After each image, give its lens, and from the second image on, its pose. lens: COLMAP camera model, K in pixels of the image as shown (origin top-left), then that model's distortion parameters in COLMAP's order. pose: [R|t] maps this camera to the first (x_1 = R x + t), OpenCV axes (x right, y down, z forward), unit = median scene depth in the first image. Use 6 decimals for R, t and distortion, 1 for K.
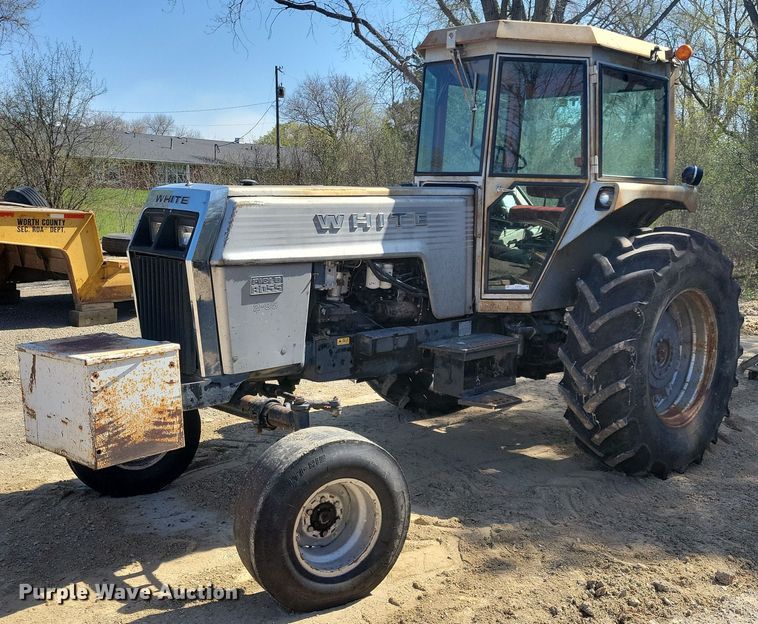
lens RADIAL K [[819.0, 0, 380.1], [0, 819.0, 287.6], [0, 0, 1]] dist [0.008434, 0.015230]
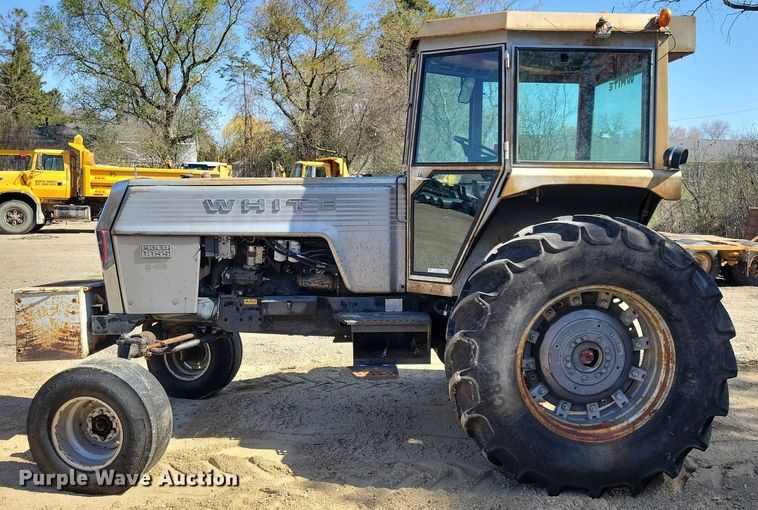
lens RADIAL K [[682.0, 0, 405.7], [0, 682.0, 231.6], [0, 0, 1]] dist [0.017098, 0.004418]
pose [[0.766935, 0.030402, -0.641004, 0.729051], [-0.065299, 0.997390, -0.030822, -0.021969], [0.638393, 0.065496, 0.766919, 0.322015]]
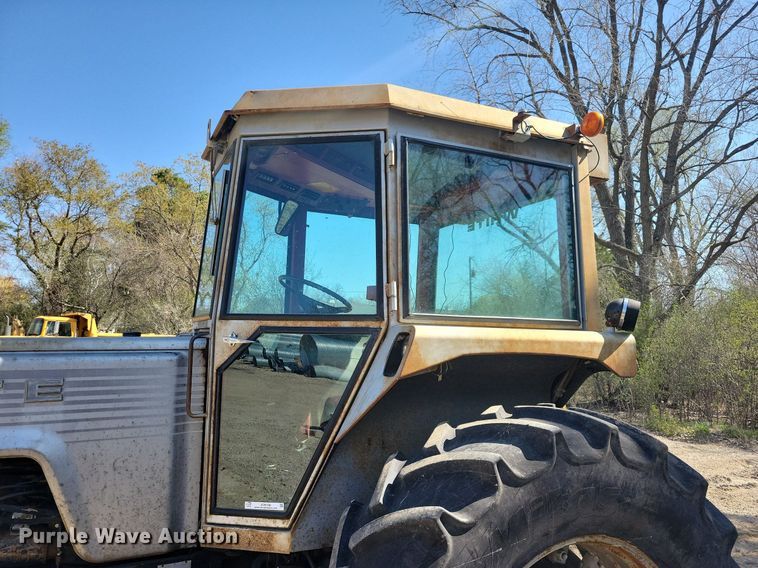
lens RADIAL K [[562.2, 0, 379.0], [0, 562.2, 284.0], [0, 0, 1]] dist [0.040179, -0.003376]
pose [[0.949190, -0.038847, -0.312298, 0.398674], [-0.030983, 0.975996, -0.215573, -0.074570], [0.313176, 0.214295, 0.925202, 0.651918]]
